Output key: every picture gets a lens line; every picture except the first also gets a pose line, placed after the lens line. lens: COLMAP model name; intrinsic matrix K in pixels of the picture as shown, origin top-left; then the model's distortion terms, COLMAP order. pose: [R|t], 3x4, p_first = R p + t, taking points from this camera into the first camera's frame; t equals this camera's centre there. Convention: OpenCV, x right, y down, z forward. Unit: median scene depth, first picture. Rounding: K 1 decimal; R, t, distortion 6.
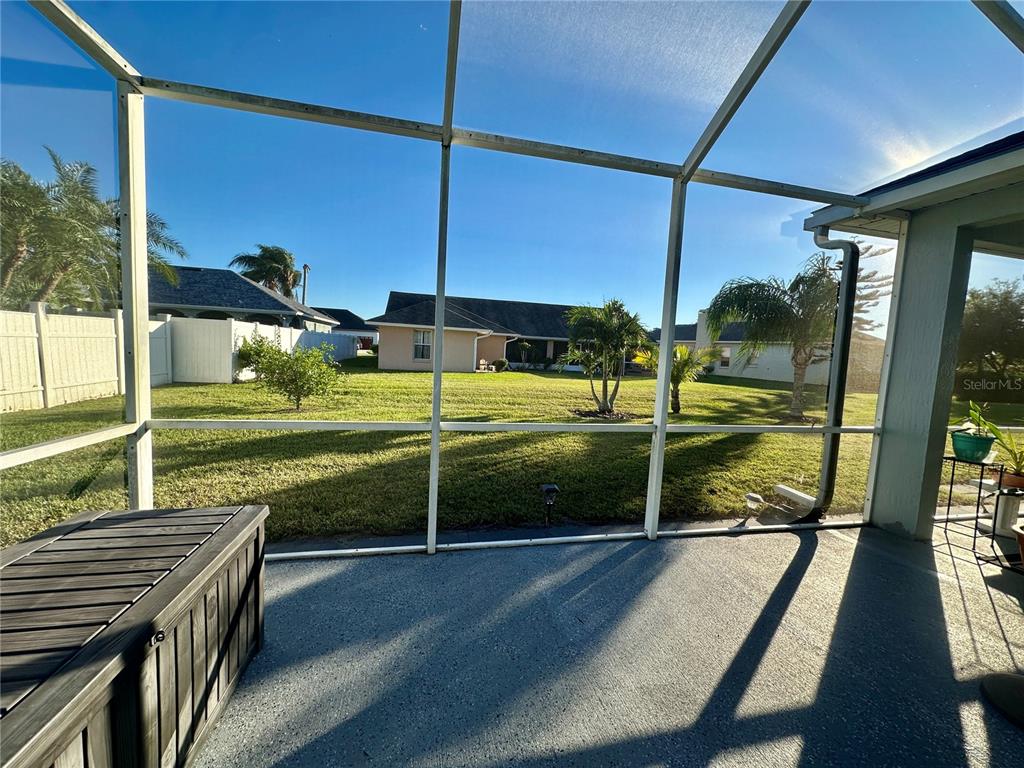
lens RADIAL K [[405.5, 0, 513.6], [0, 405.5, 384.4], [0, 0, 1]] dist [-0.004487, 0.000704]
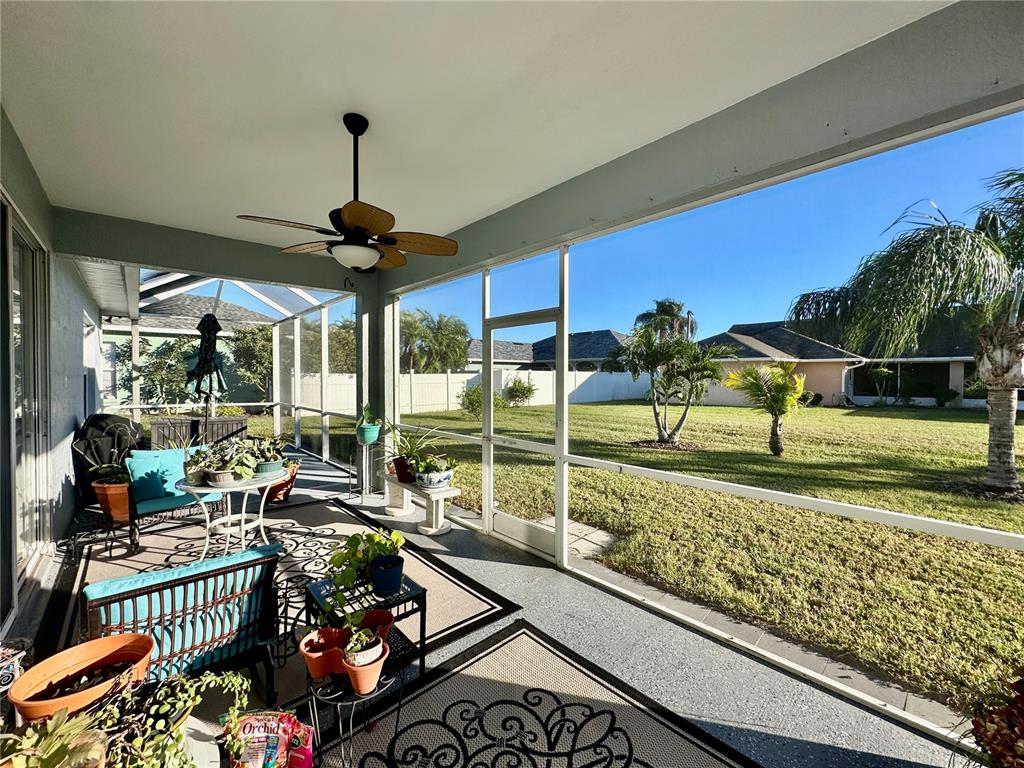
lens RADIAL K [[405.5, 0, 508.4], [0, 405.5, 383.7], [0, 0, 1]] dist [-0.004487, 0.000704]
pose [[0.507971, -0.040149, -0.860438, 0.789422], [-0.045936, 0.996229, -0.073604, 0.017279], [0.860149, 0.076914, 0.504211, 0.201799]]
